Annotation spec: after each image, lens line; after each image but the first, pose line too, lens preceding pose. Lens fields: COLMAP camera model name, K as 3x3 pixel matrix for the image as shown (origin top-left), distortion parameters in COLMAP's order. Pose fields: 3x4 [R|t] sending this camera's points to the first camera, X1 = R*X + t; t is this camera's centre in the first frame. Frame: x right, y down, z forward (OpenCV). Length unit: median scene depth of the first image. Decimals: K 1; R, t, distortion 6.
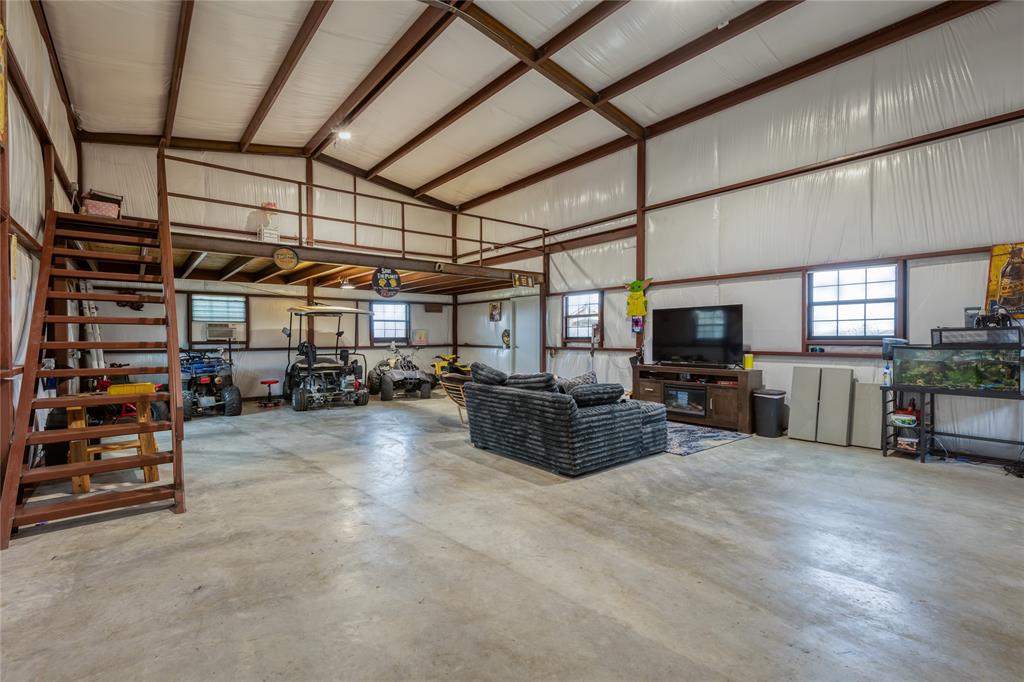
lens RADIAL K [[464.8, 0, 515.3], [0, 464.8, 341.4], [0, 0, 1]] dist [0.011218, -0.000314]
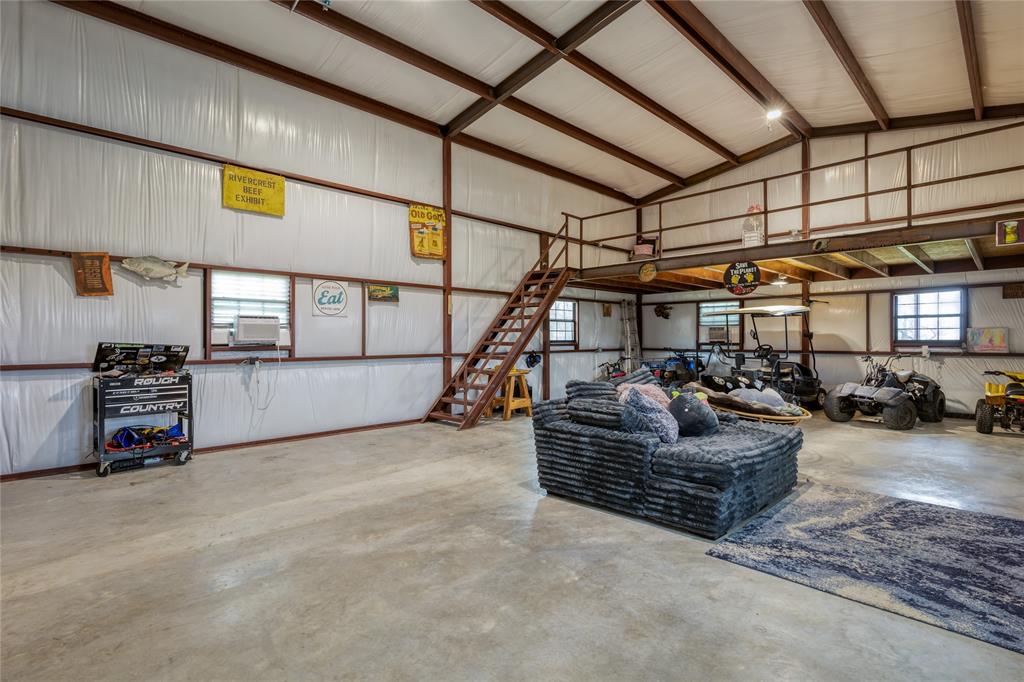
lens RADIAL K [[501.0, 0, 514.0], [0, 501.0, 339.5], [0, 0, 1]] dist [-0.011837, 0.001496]
pose [[0.094141, 0.003415, -0.995553, 0.535048], [-0.009873, 0.999948, 0.002496, -0.006573], [0.995510, 0.009594, 0.094170, 0.404549]]
